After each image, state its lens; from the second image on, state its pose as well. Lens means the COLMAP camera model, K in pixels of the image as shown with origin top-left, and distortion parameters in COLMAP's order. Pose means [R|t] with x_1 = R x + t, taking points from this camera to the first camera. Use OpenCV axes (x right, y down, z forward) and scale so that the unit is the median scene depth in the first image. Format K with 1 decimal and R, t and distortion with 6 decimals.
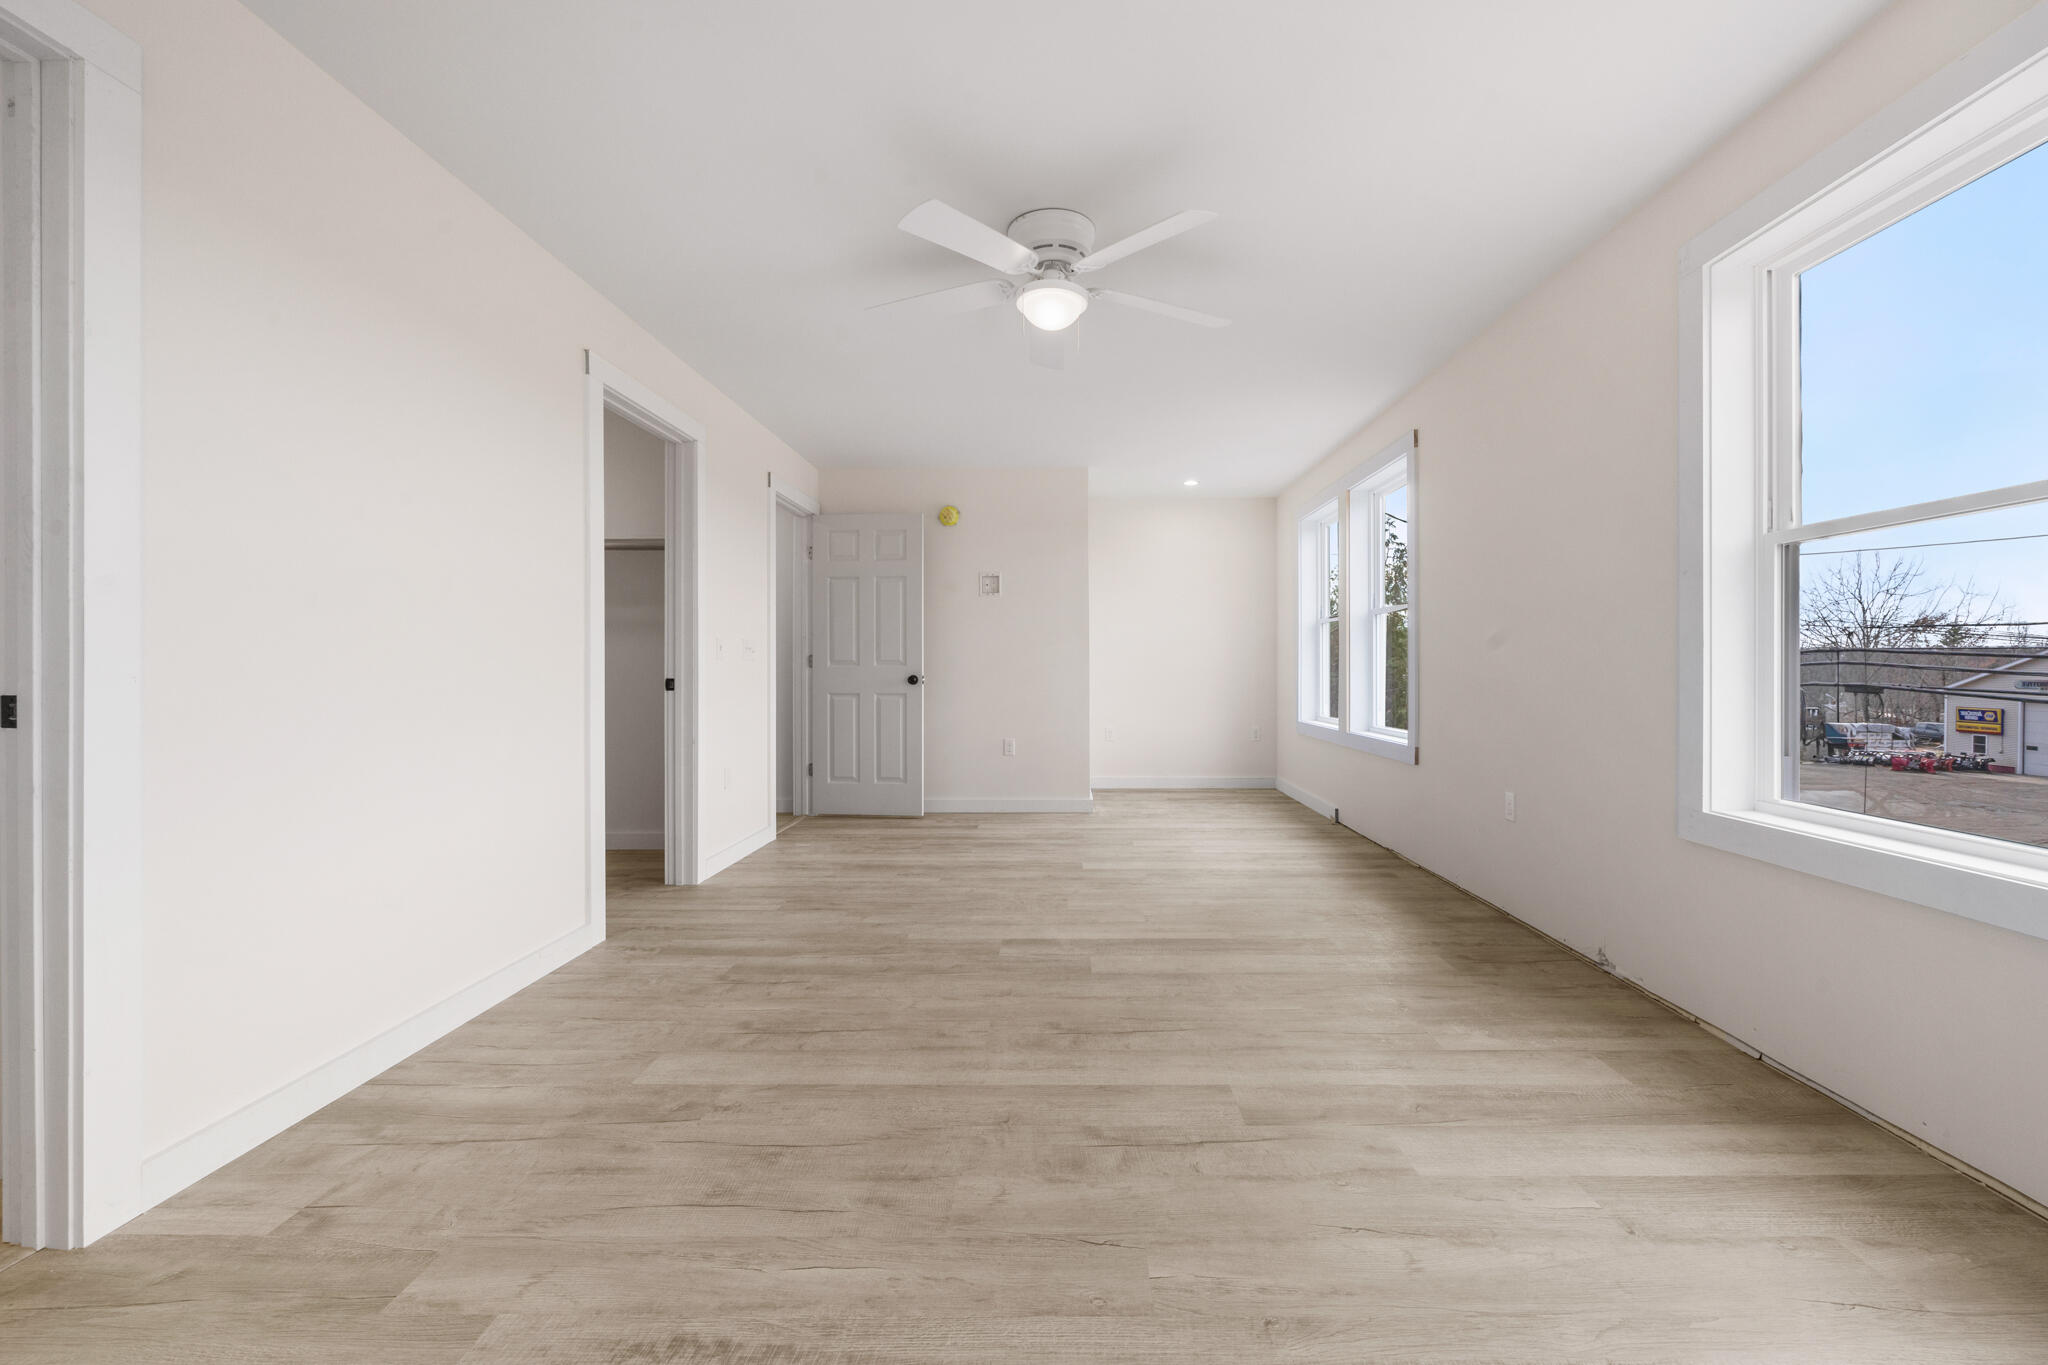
lens RADIAL K [[814.6, 0, 1050.6], [0, 814.6, 668.5], [0, 0, 1]] dist [0.000696, -0.000379]
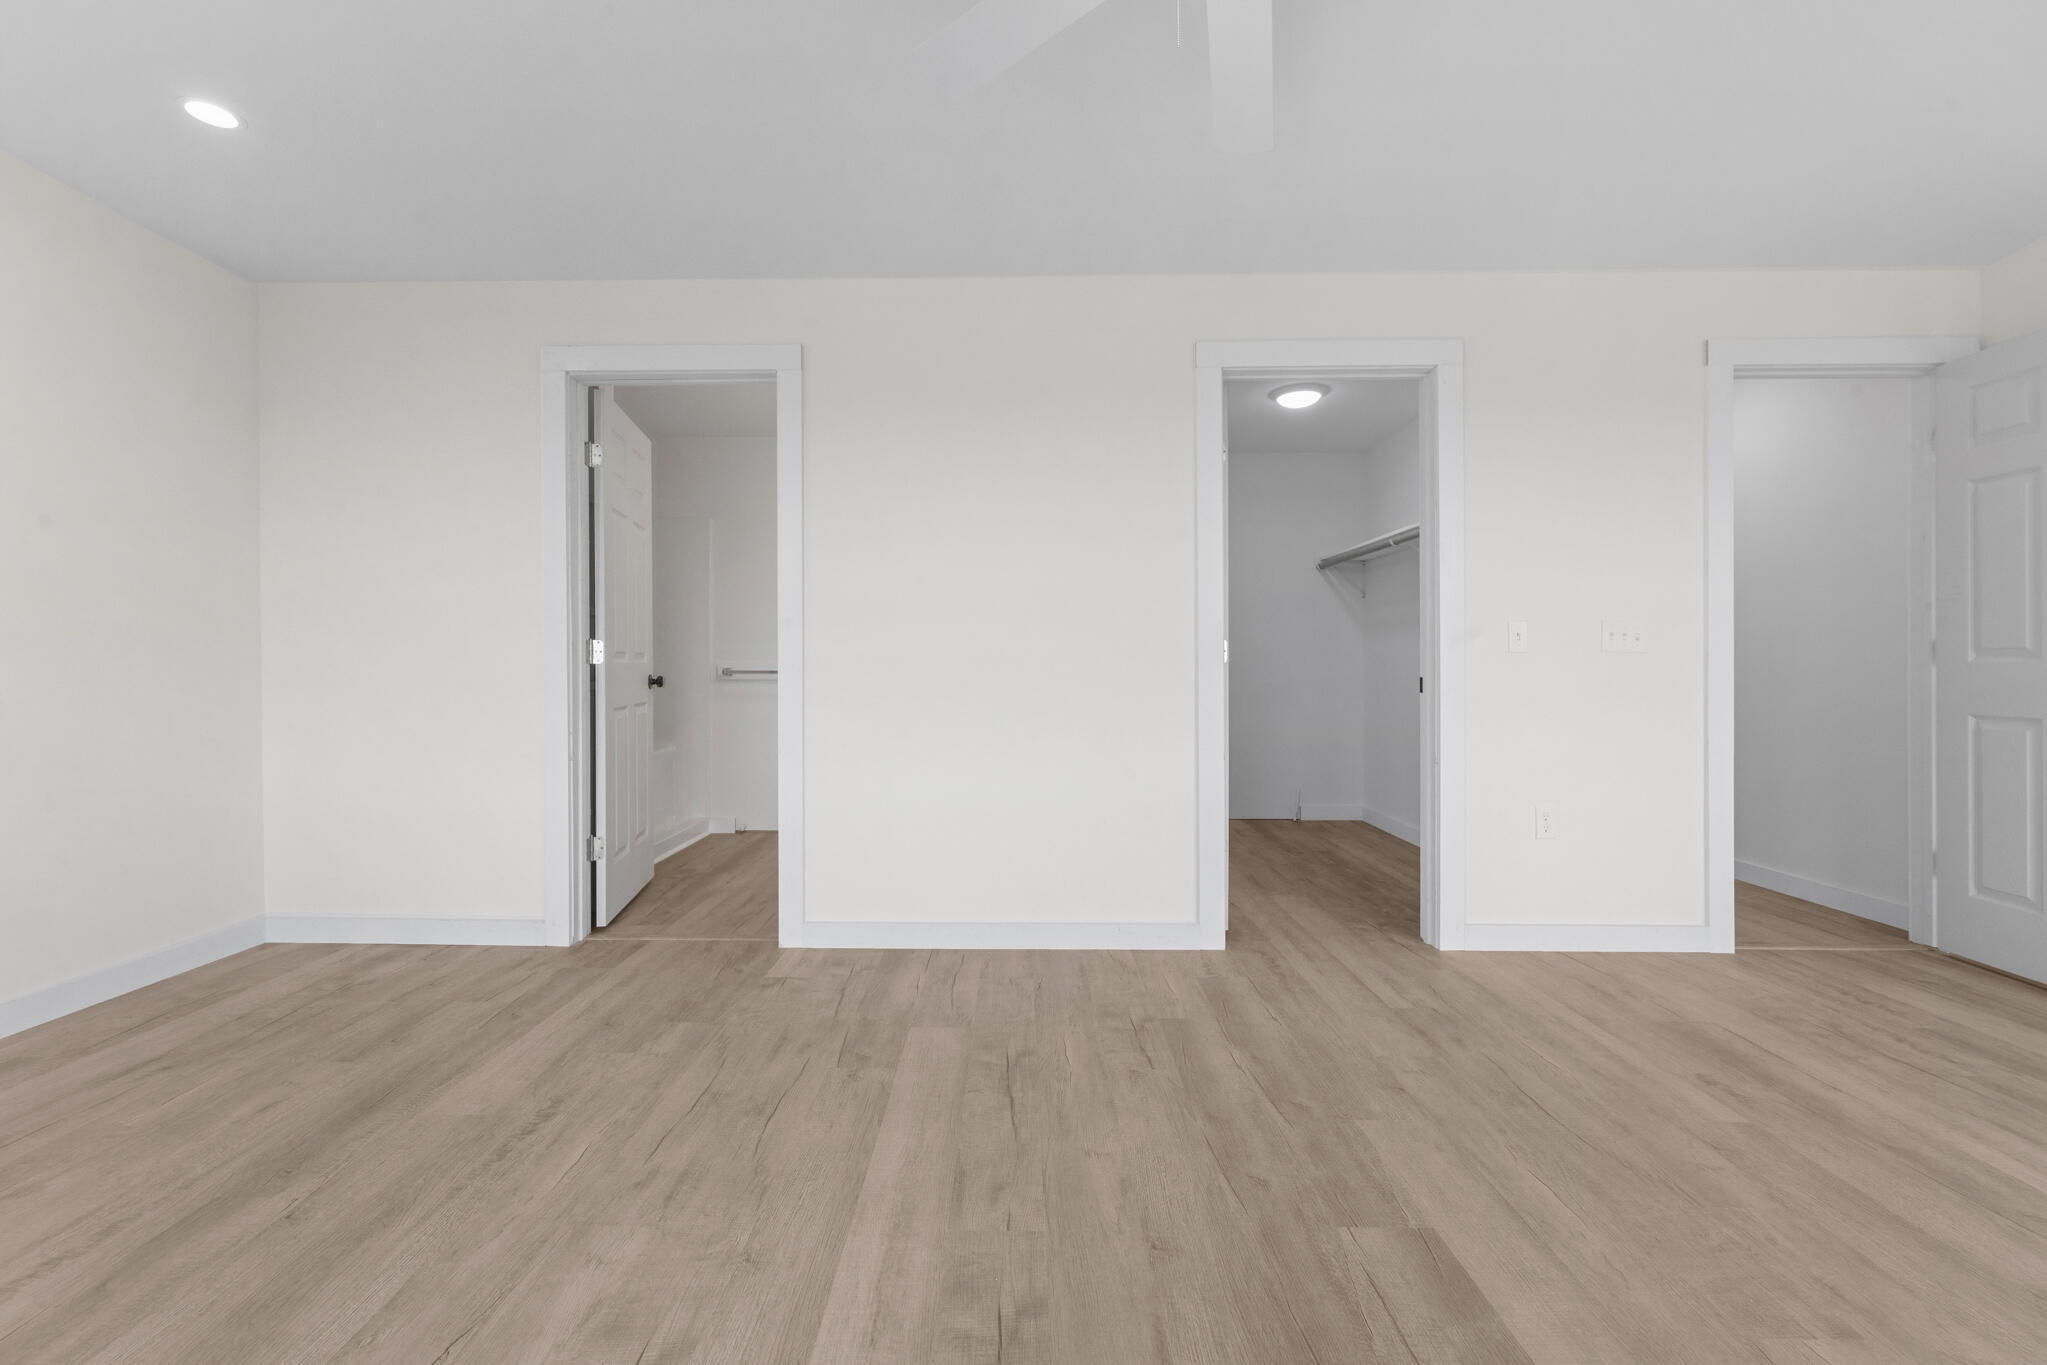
lens RADIAL K [[838.7, 0, 1011.6], [0, 838.7, 678.9], [0, 0, 1]] dist [-0.000623, -0.000651]
pose [[-0.006343, 0.016590, -0.999842, 0.594876], [0.001896, 0.999861, 0.016578, -0.003526], [0.999978, -0.001790, -0.006374, 1.030006]]
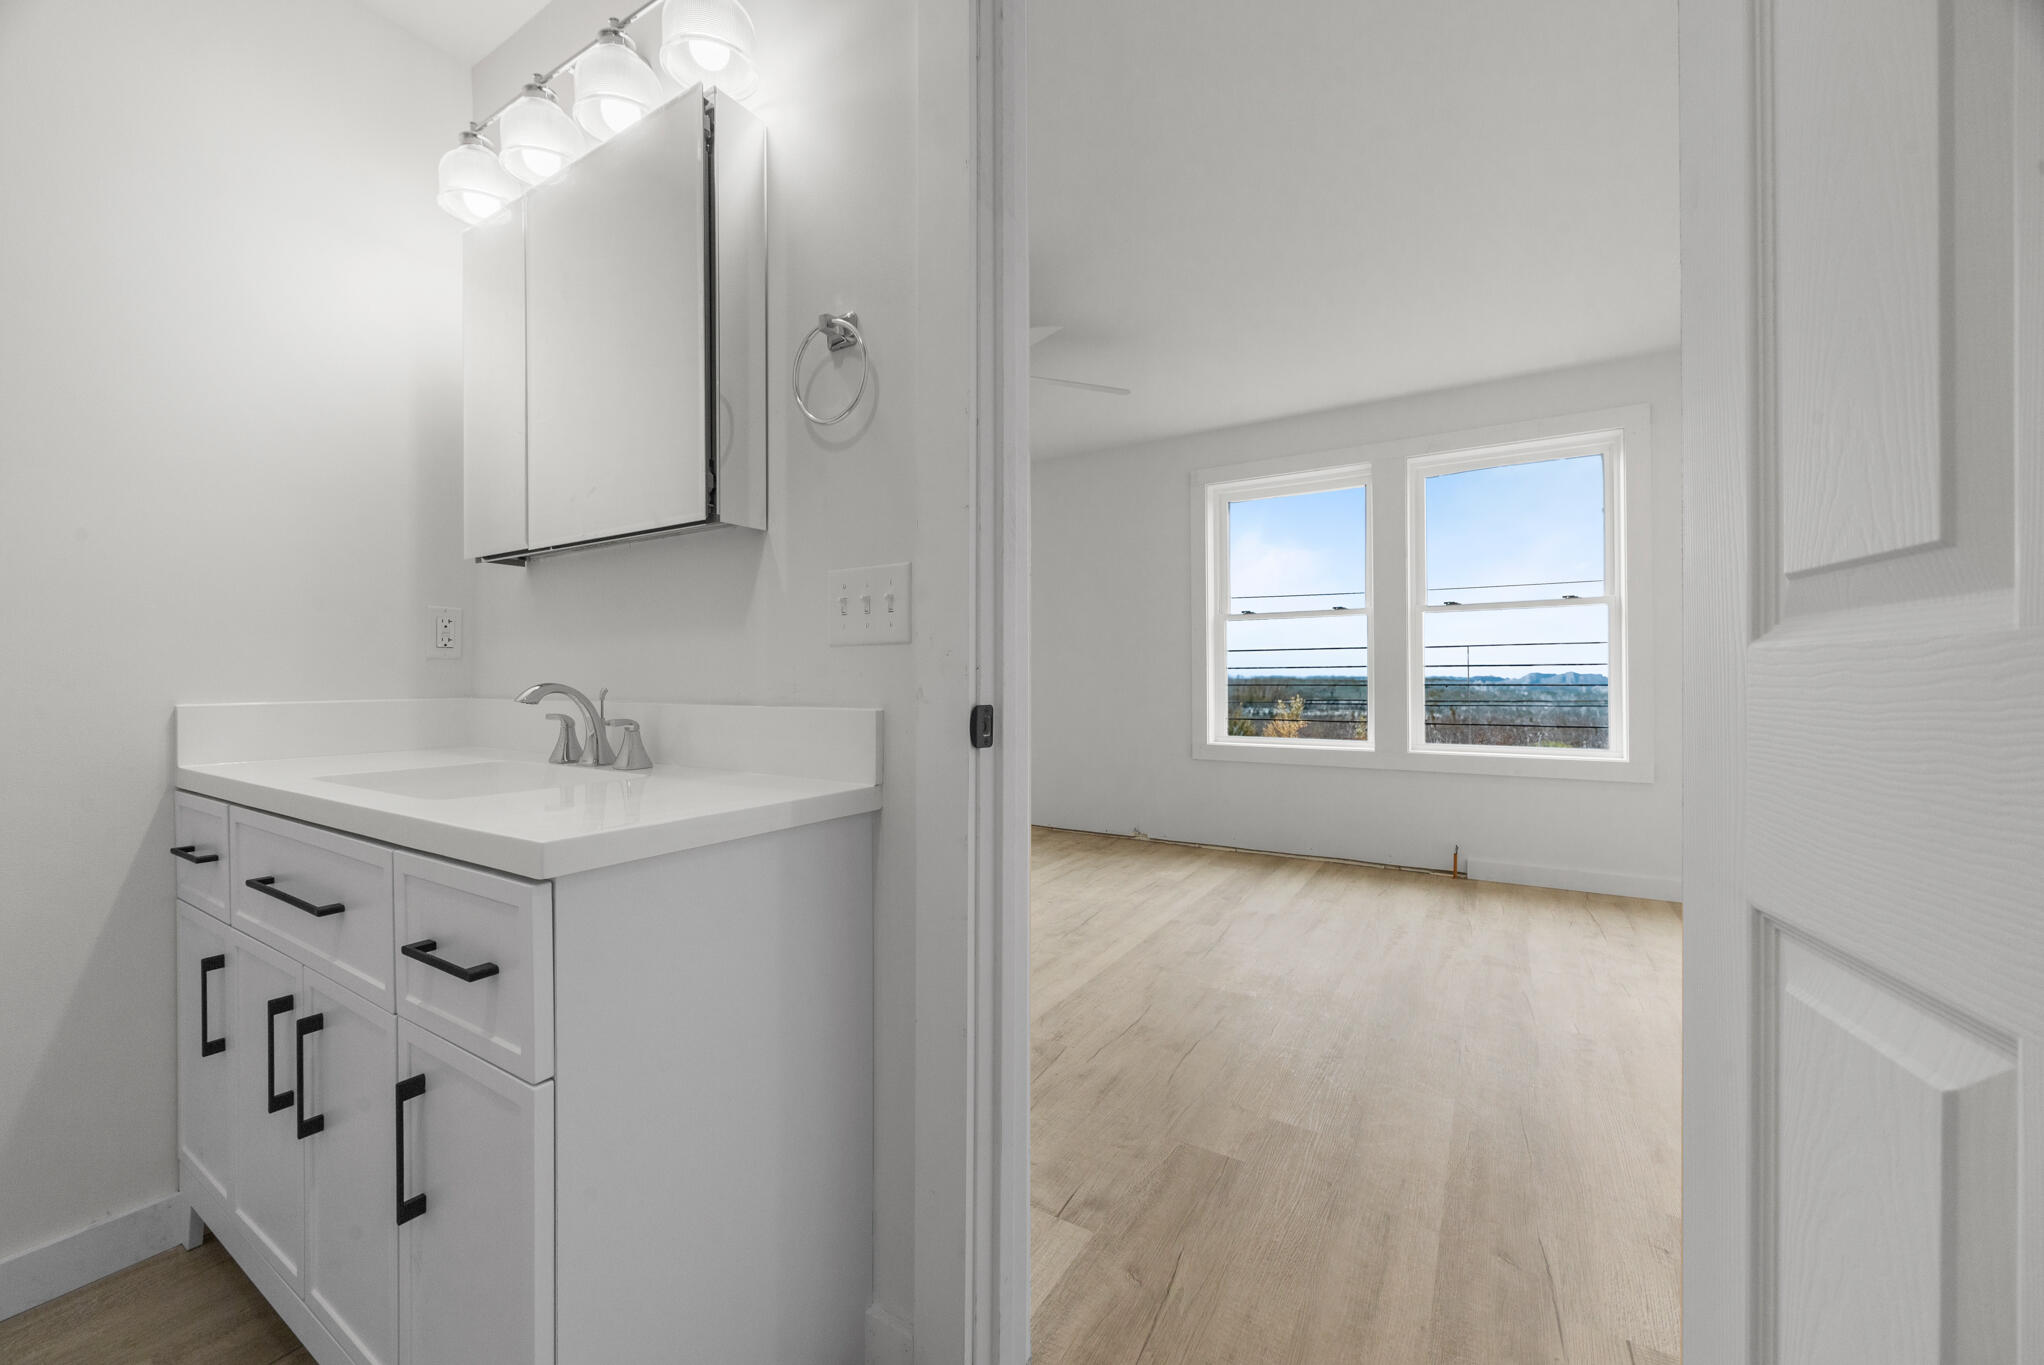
lens RADIAL K [[791.3, 0, 1011.9], [0, 791.3, 683.7], [0, 0, 1]] dist [-0.000056, -0.000063]
pose [[0.517762, -0.005620, 0.855507, -1.215390], [0.000486, 0.999980, 0.006275, 0.006399], [-0.855525, -0.002833, 0.517754, 0.381706]]
